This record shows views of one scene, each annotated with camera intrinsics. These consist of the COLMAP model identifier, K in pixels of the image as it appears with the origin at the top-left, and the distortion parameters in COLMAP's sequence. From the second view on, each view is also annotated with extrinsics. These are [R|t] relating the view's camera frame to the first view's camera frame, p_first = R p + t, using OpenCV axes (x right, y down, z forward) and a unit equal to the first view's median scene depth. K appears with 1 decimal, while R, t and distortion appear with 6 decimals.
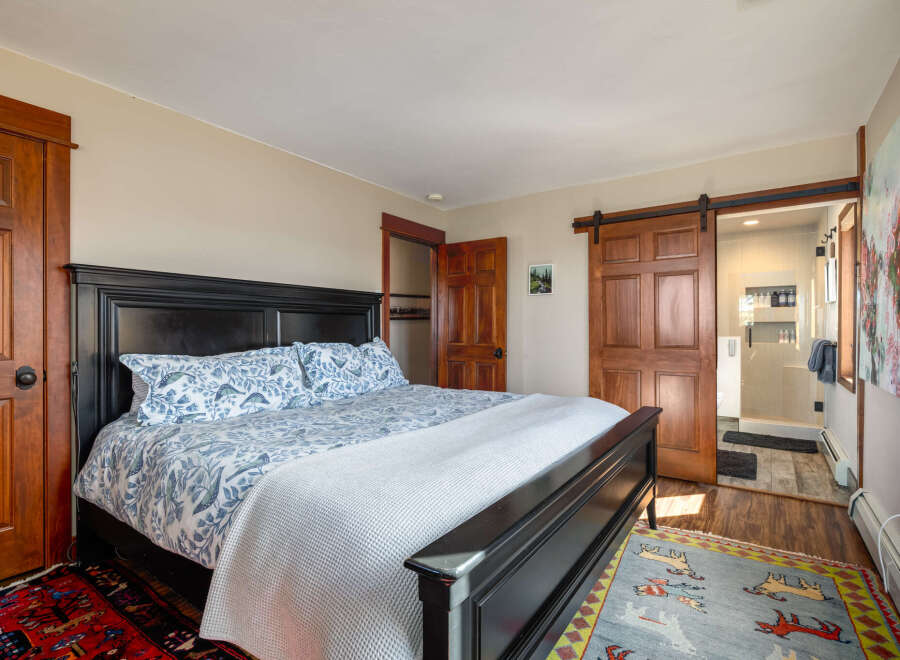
lens RADIAL K [[441.3, 0, 449.1], [0, 441.3, 330.2], [0, 0, 1]] dist [-0.000966, -0.000019]
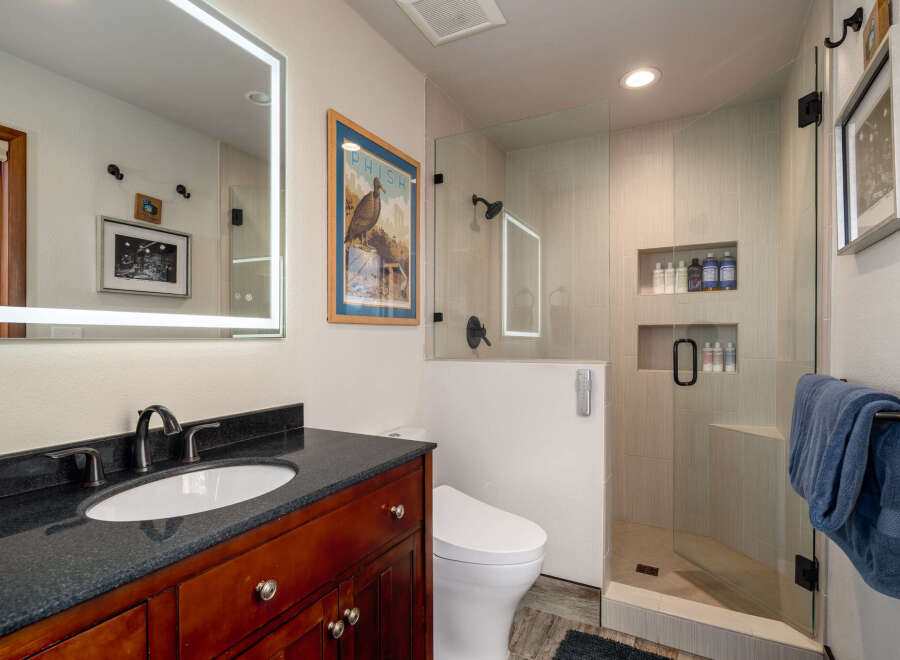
lens RADIAL K [[460.2, 0, 452.1], [0, 460.2, 332.5], [0, 0, 1]] dist [0.003381, -0.003013]
pose [[0.992197, -0.003194, 0.124641, 0.435178], [0.004715, 0.999918, -0.011909, -0.005721], [-0.124593, 0.012403, 0.992130, 0.565367]]
